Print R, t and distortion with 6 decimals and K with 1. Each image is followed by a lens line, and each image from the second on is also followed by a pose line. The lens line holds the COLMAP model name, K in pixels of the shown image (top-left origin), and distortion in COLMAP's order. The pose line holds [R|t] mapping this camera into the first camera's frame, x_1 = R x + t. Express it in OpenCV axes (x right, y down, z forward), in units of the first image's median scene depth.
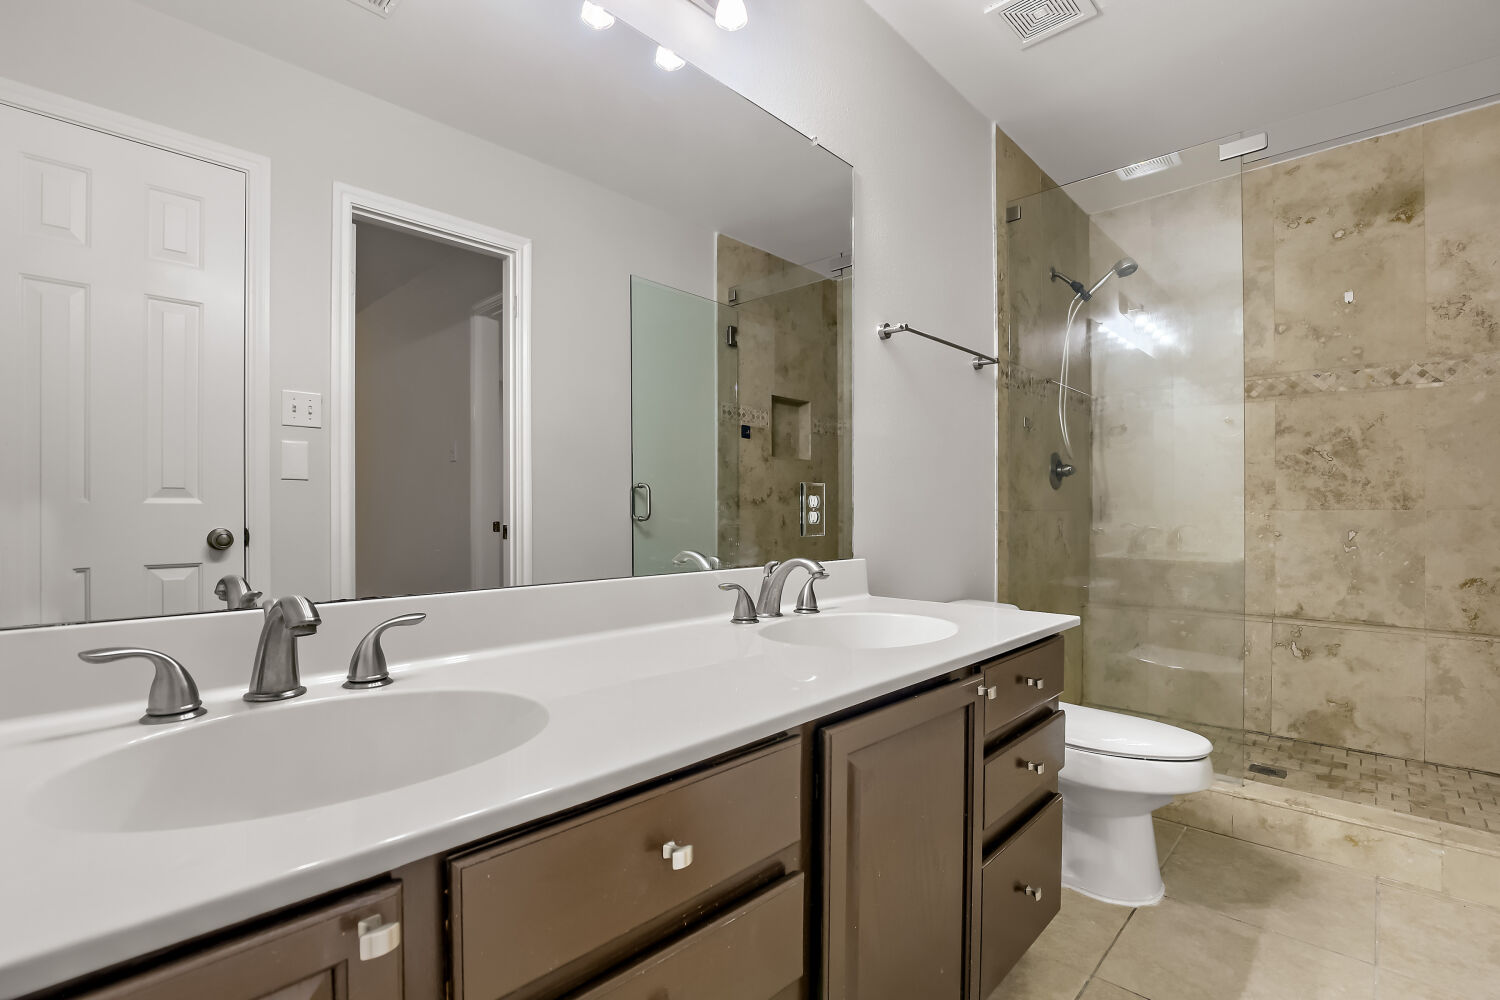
lens RADIAL K [[682.8, 0, 751.3], [0, 682.8, 509.7], [0, 0, 1]] dist [-0.020347, 0.000620]
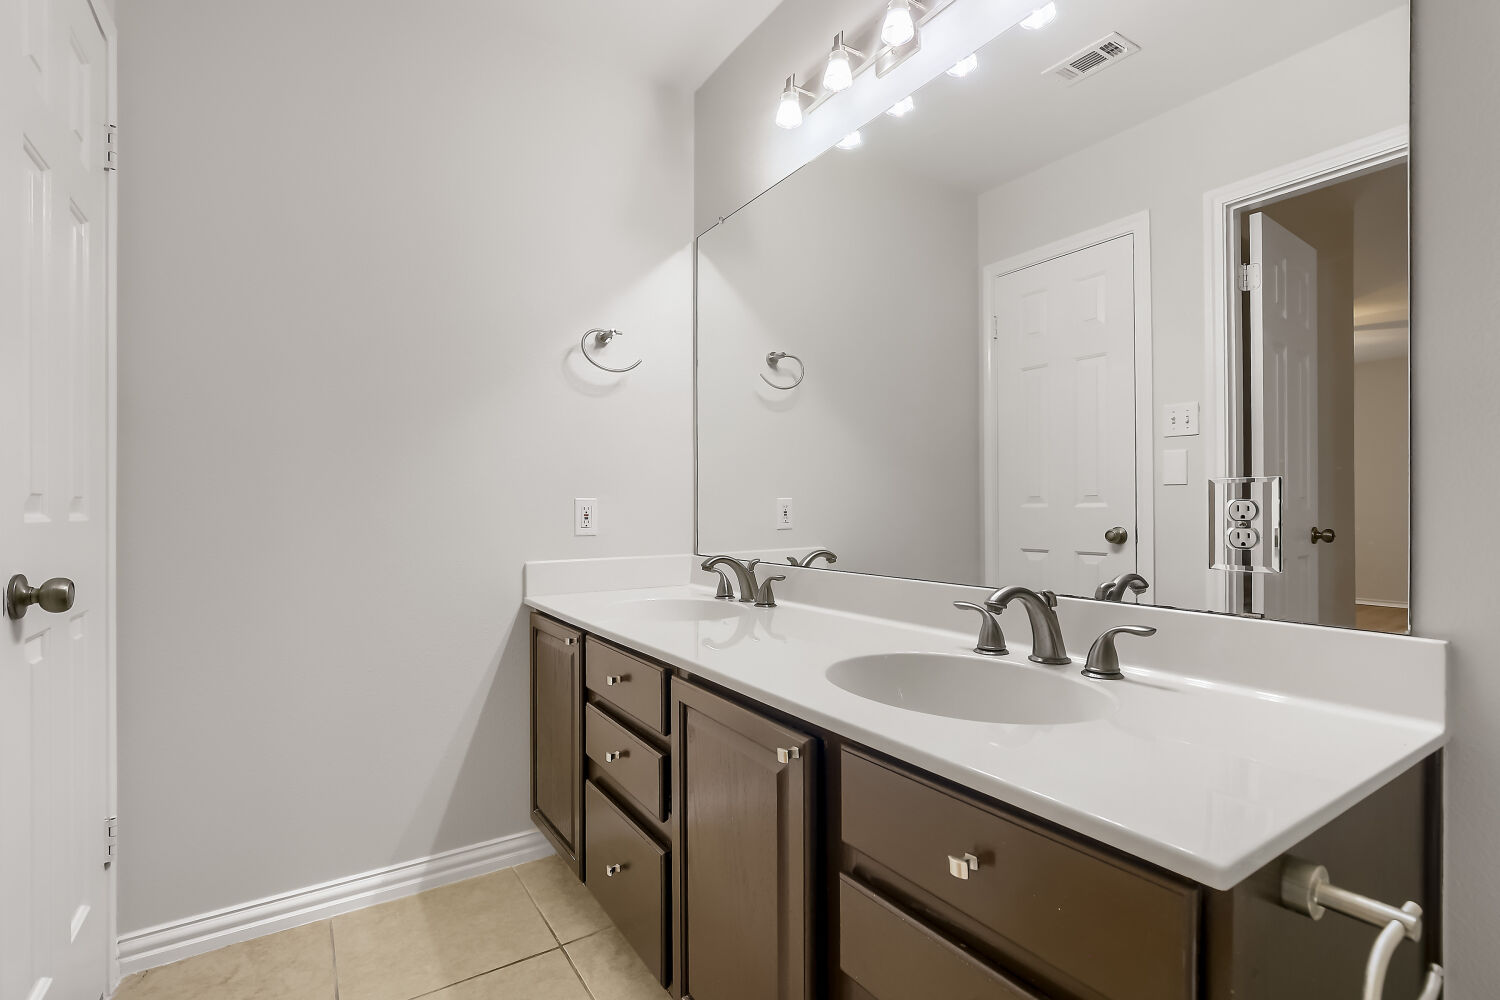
lens RADIAL K [[682.8, 0, 749.2], [0, 682.8, 505.6], [0, 0, 1]] dist [-0.020347, 0.000620]
pose [[-0.215974, -0.003054, -0.976394, 0.612446], [0.005724, 0.999974, -0.004394, -0.010032], [0.976382, -0.006538, -0.215950, 0.613587]]
